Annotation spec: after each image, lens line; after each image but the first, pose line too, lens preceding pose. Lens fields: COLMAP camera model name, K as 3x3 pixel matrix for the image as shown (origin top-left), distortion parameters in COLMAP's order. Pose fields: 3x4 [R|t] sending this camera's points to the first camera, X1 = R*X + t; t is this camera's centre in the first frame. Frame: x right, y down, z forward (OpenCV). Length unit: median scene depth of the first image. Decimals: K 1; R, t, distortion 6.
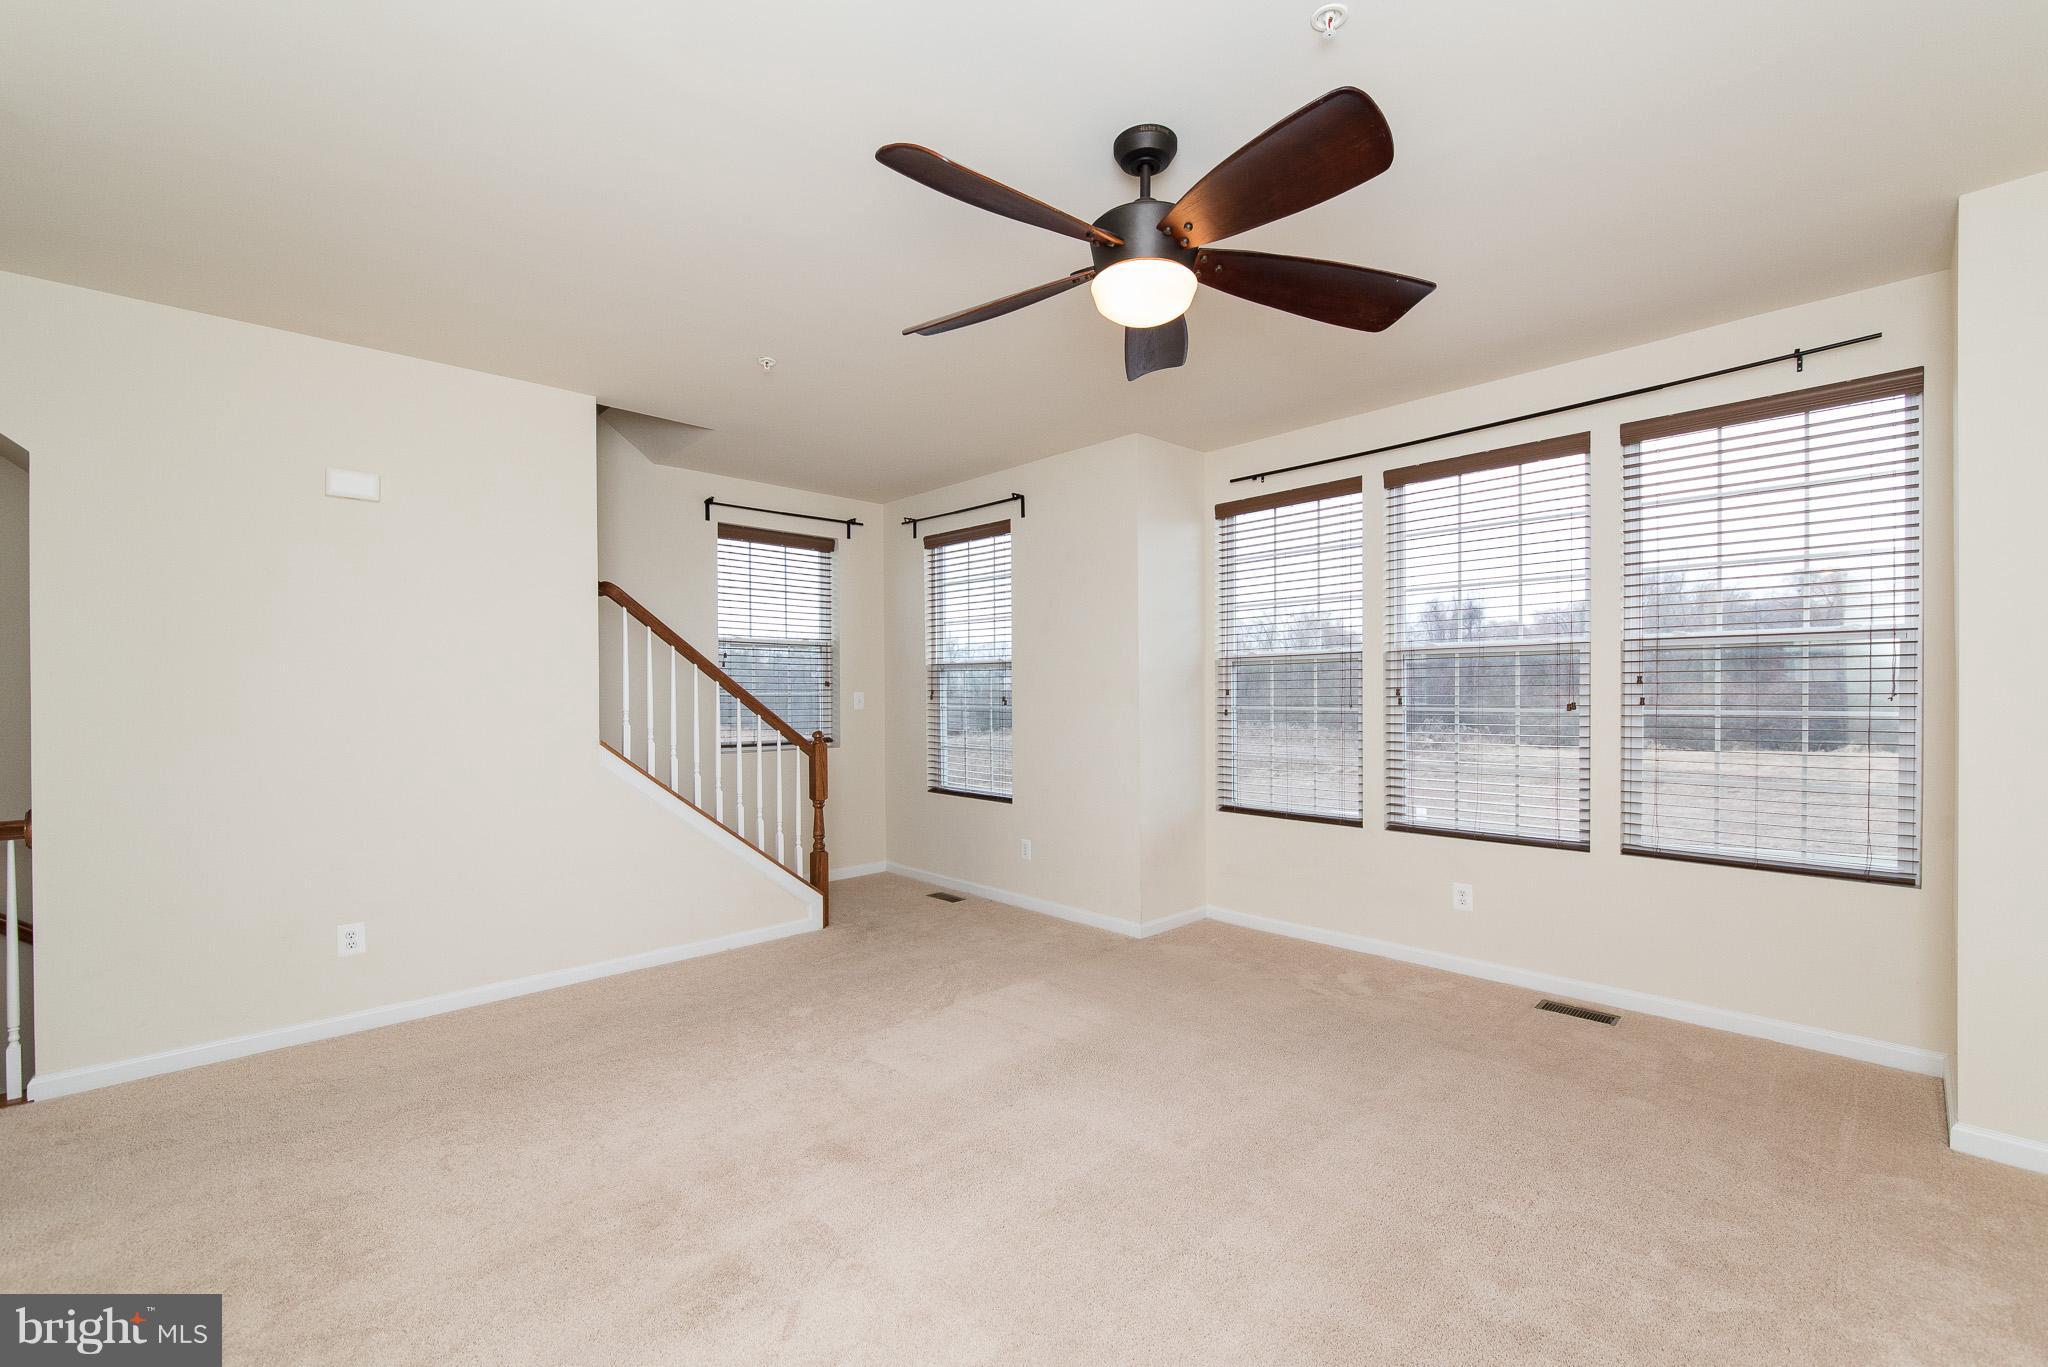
lens RADIAL K [[893.9, 0, 1004.6], [0, 893.9, 696.5], [0, 0, 1]] dist [-0.001893, -0.000211]
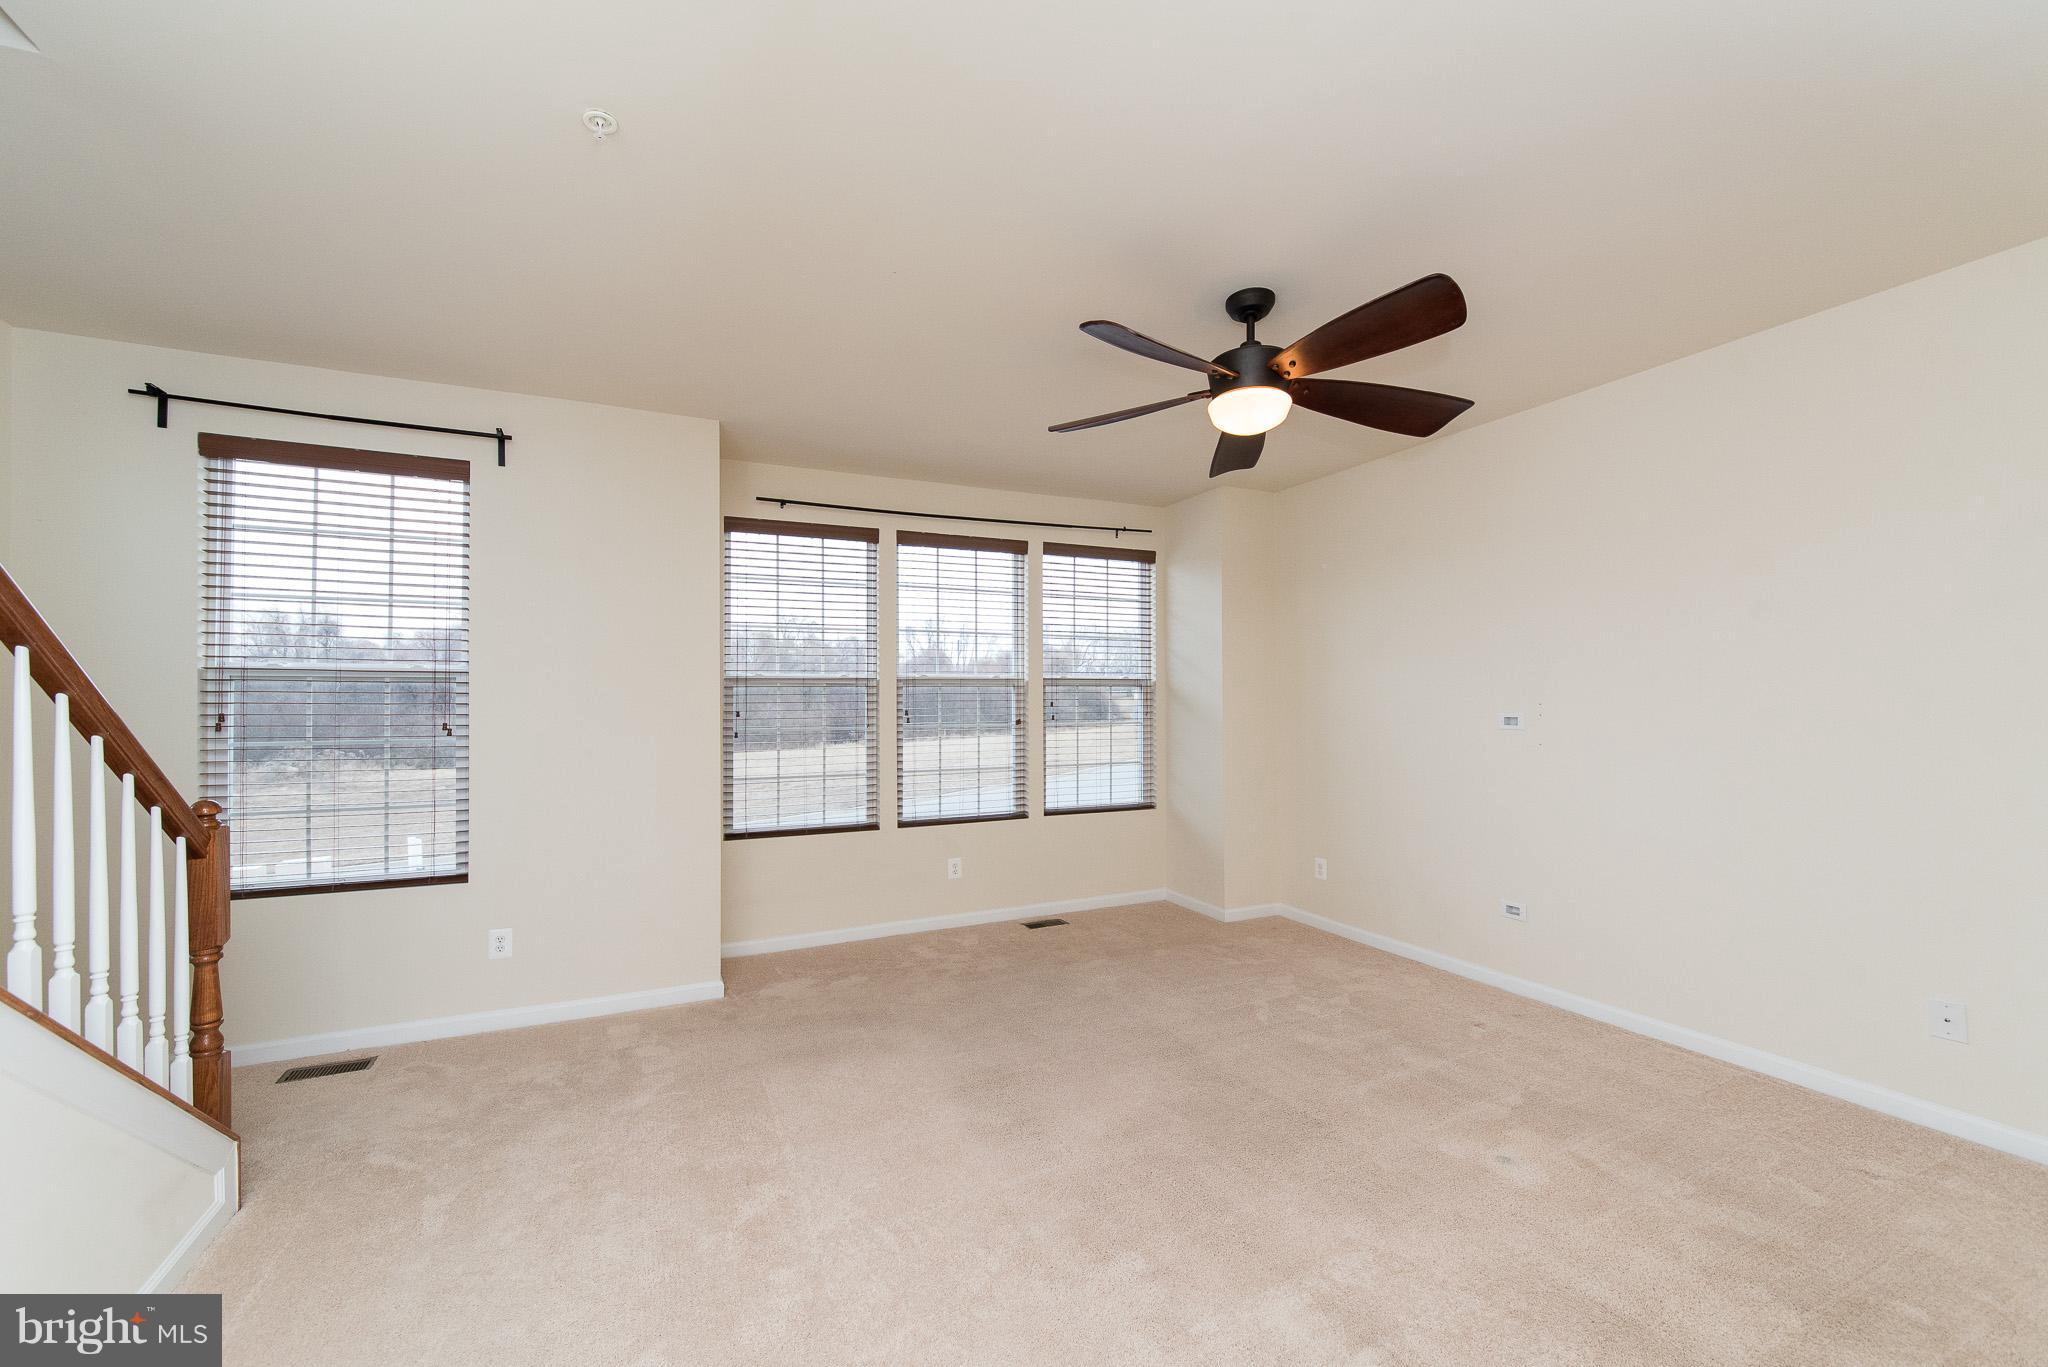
lens RADIAL K [[896.7, 0, 1032.2], [0, 896.7, 697.5], [0, 0, 1]] dist [0.003097, -0.000154]
pose [[0.254355, 0.018330, 0.966937, -0.490169], [0.011671, 0.999689, -0.022021, 0.002181], [-0.967040, 0.016886, 0.254062, 0.367101]]
